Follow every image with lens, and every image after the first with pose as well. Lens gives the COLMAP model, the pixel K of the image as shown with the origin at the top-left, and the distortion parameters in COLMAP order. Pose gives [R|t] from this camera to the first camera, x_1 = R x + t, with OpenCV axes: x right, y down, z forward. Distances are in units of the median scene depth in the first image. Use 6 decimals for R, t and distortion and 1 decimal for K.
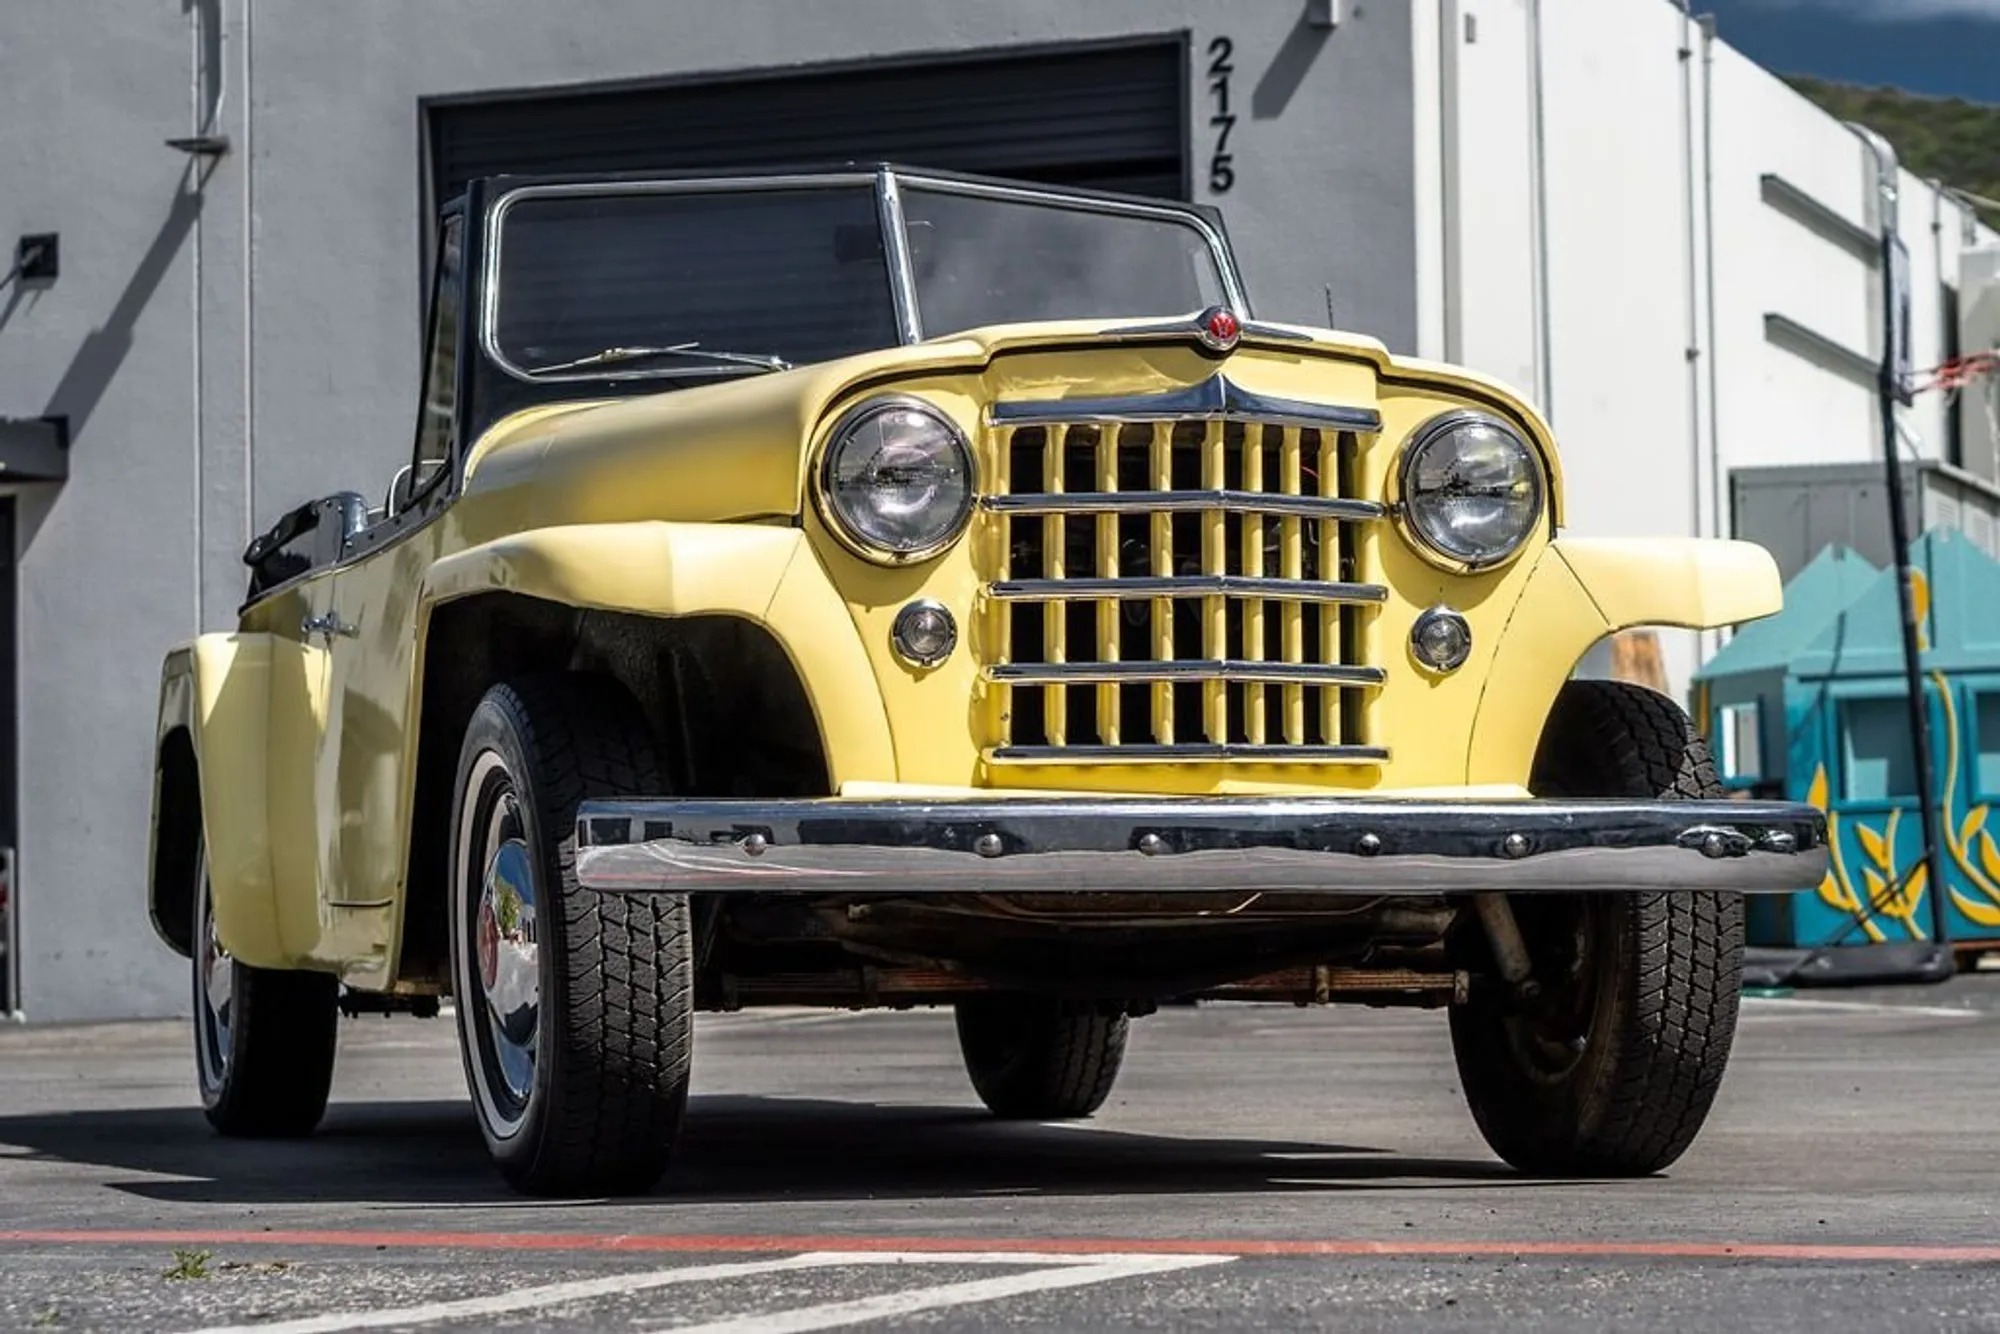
lens RADIAL K [[4470.1, 0, 993.4], [0, 4470.1, 663.0], [0, 0, 1]] dist [0.083811, 0.107023]
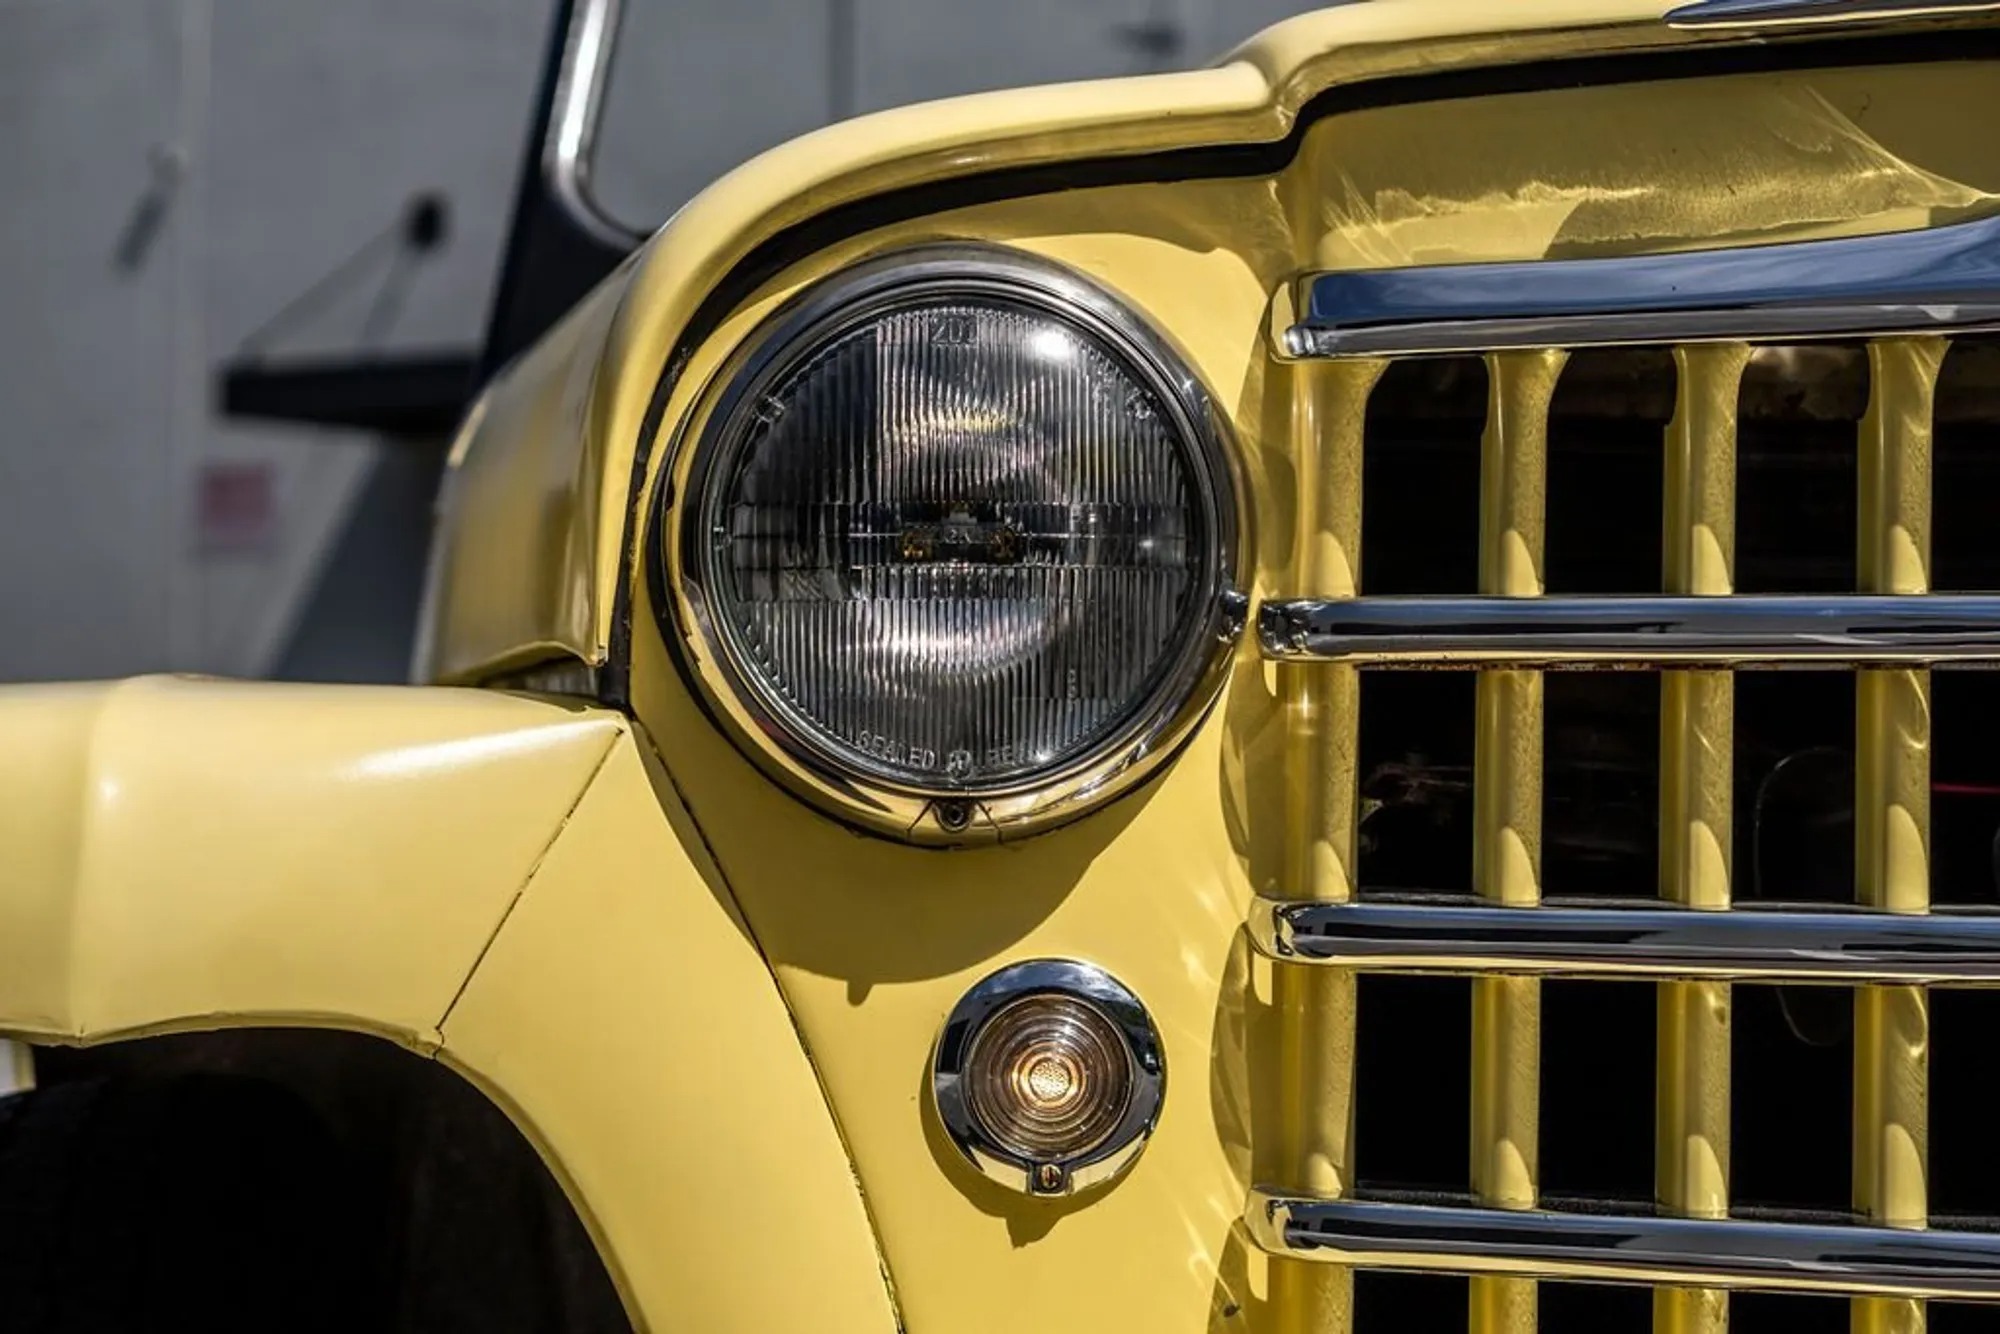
lens RADIAL K [[4304.1, 0, 1001.3], [0, 4304.1, 674.3], [0, 0, 1]] dist [0.066205, 0.176440]
pose [[0.974516, 0.014733, -0.223835, 0.043144], [-0.010490, 0.999742, 0.020137, -0.037958], [0.224074, -0.017276, 0.974419, 0.726746]]
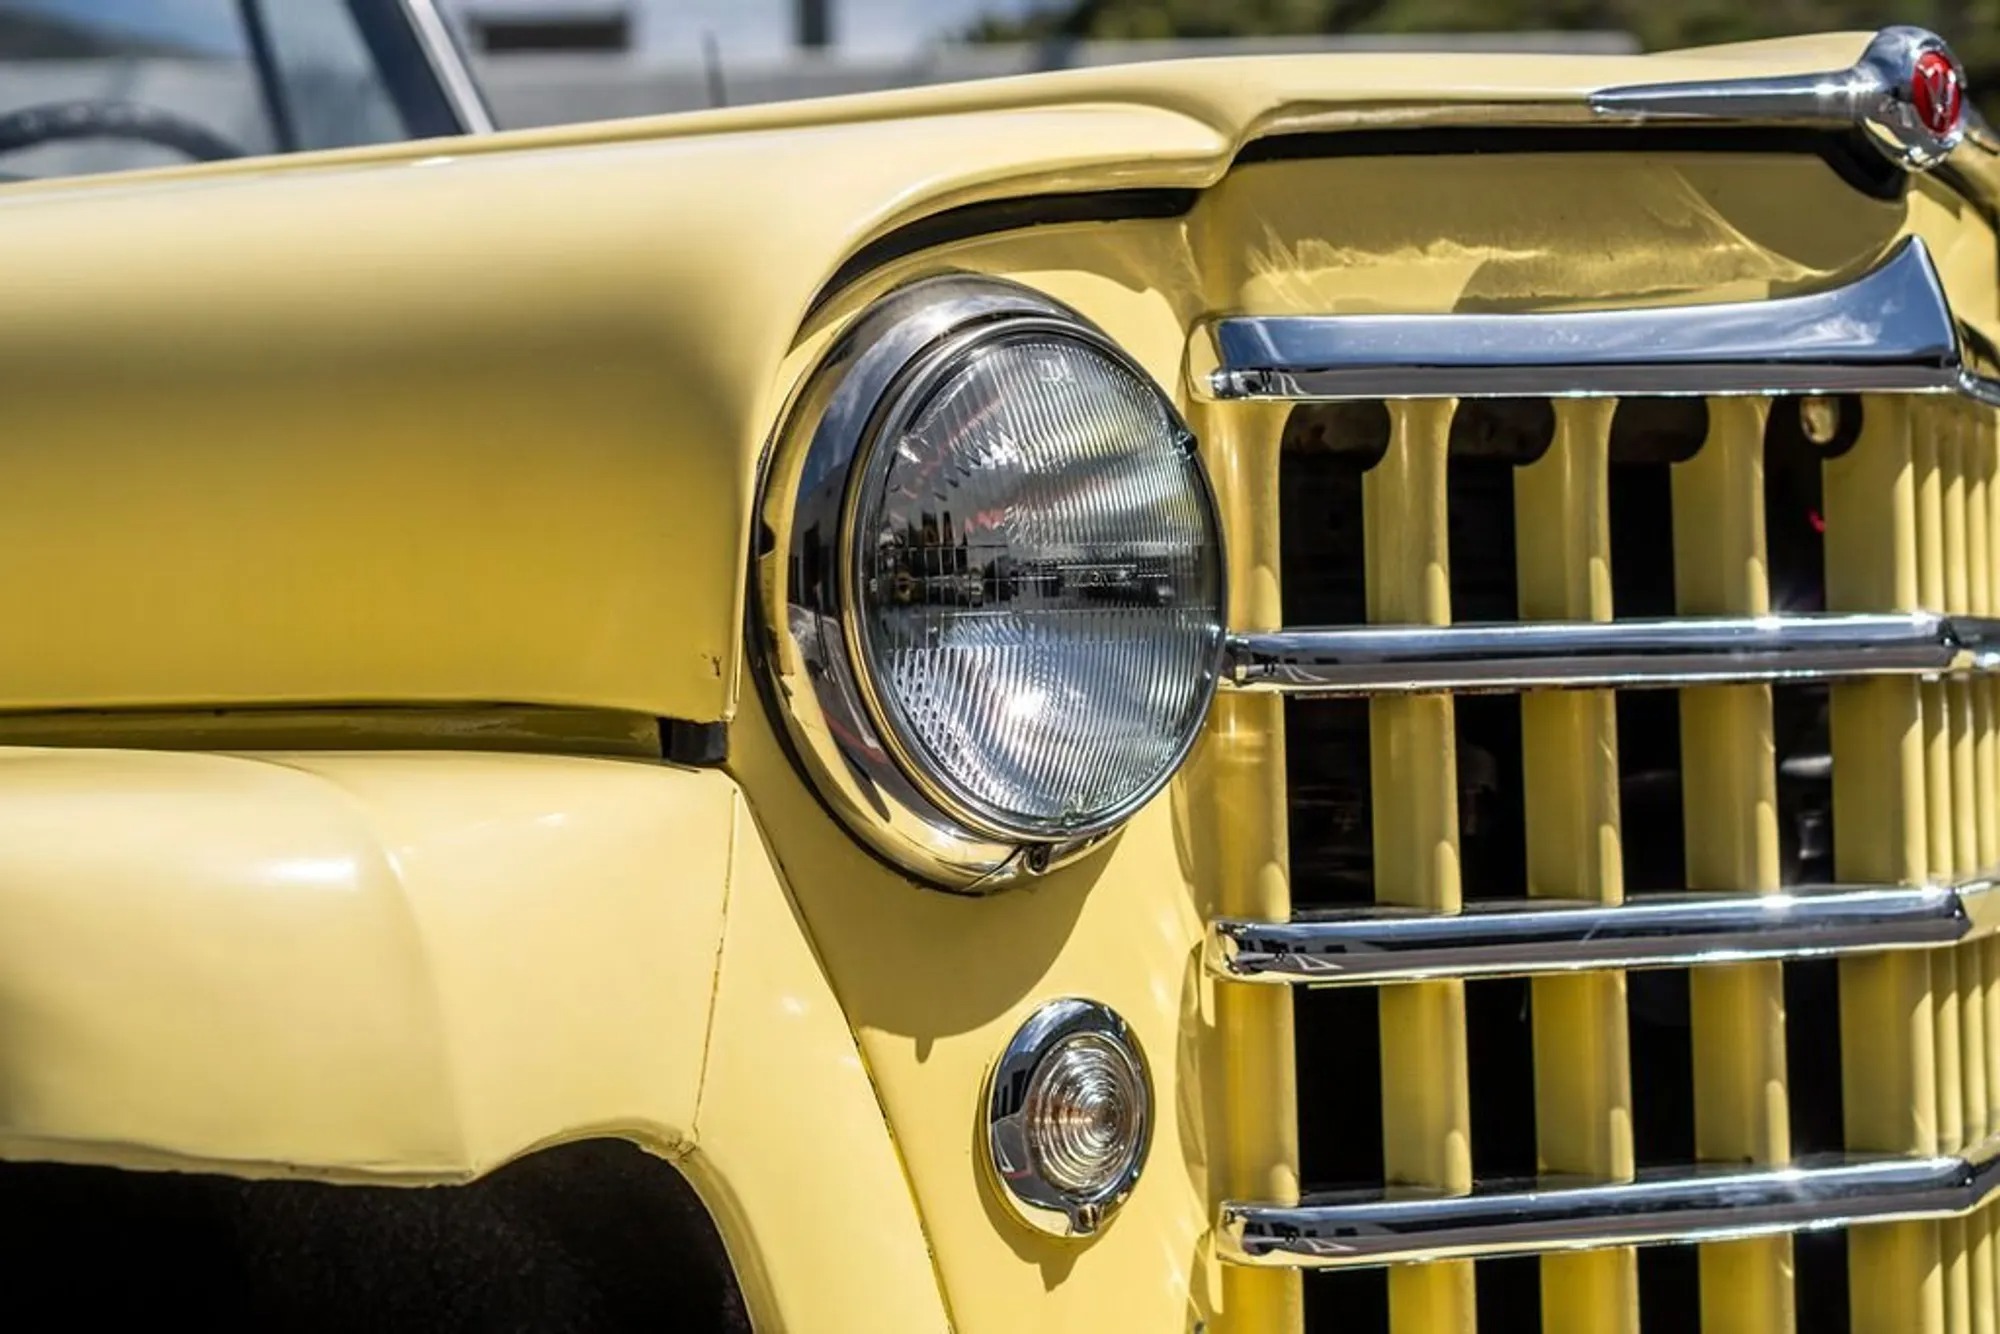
lens RADIAL K [[4470.1, 0, 993.4], [0, 4470.1, 663.0], [0, 0, 1]] dist [0.083811, 0.107023]
pose [[0.865746, -0.013167, 0.500311, -0.162662], [0.000511, 0.999677, 0.025425, -0.042892], [-0.500484, -0.021756, 0.865473, 0.751565]]
